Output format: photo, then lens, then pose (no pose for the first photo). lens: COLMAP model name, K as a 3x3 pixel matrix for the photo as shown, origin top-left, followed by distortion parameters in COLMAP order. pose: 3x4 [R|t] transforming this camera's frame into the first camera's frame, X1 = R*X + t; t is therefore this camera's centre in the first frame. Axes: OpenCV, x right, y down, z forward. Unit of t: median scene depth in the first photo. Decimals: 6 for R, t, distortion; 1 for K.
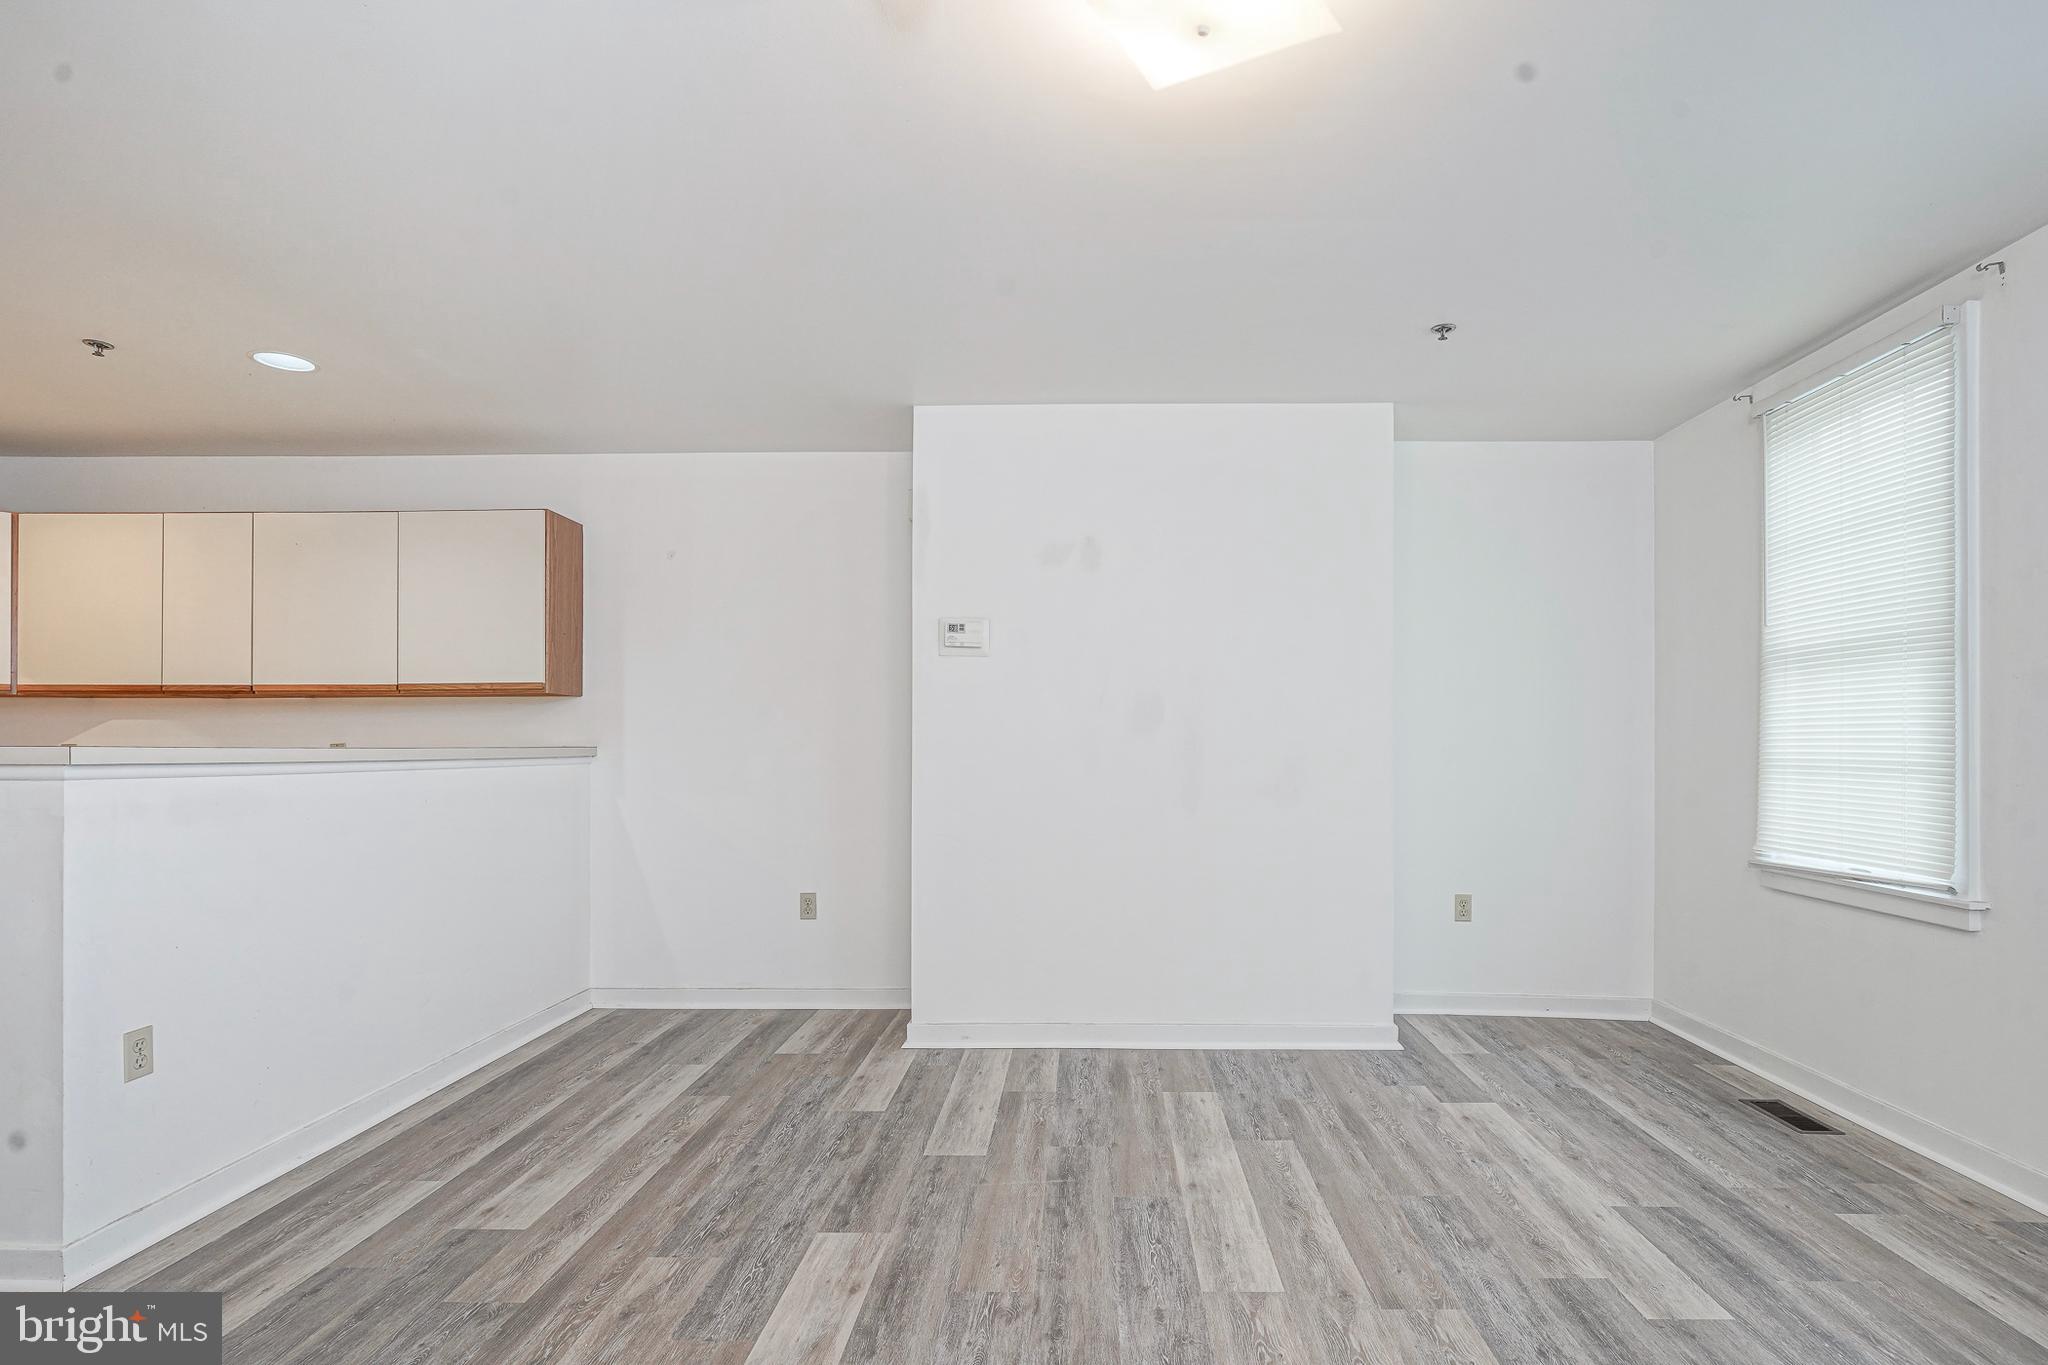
lens RADIAL K [[1045.4, 0, 1026.8], [0, 1045.4, 727.8], [0, 0, 1]] dist [-0.004501, 0.000508]
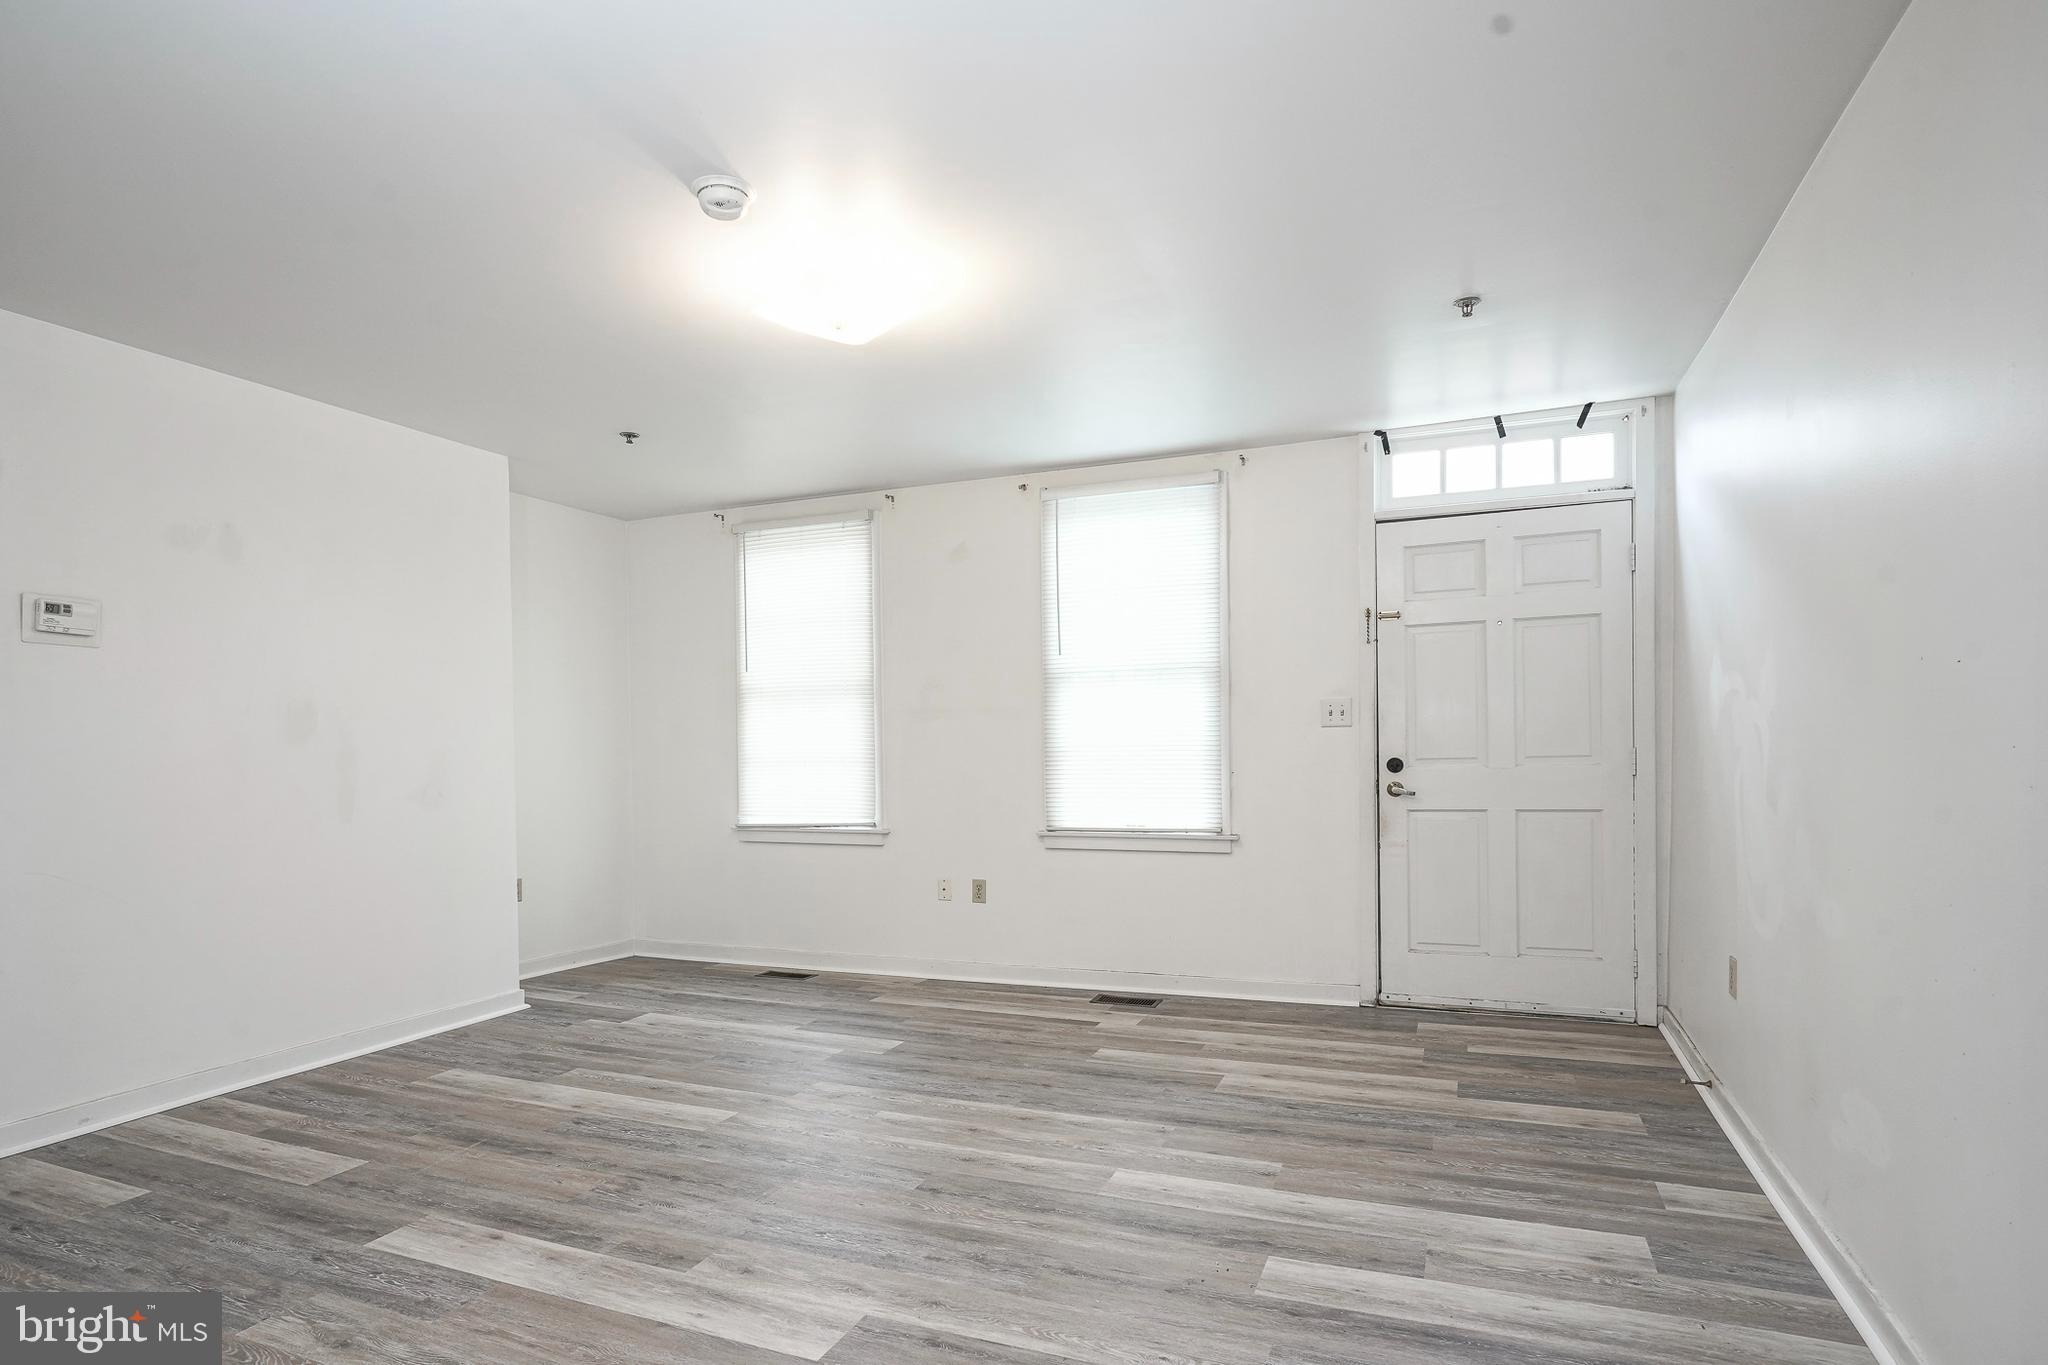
lens RADIAL K [[1045.4, 0, 1026.8], [0, 1045.4, 727.8], [0, 0, 1]] dist [-0.004501, 0.000508]
pose [[0.379760, 0.010748, 0.925023, -0.633059], [-0.001576, 0.999939, -0.010971, 0.002189], [-0.925084, 0.002708, 0.379754, 0.029313]]
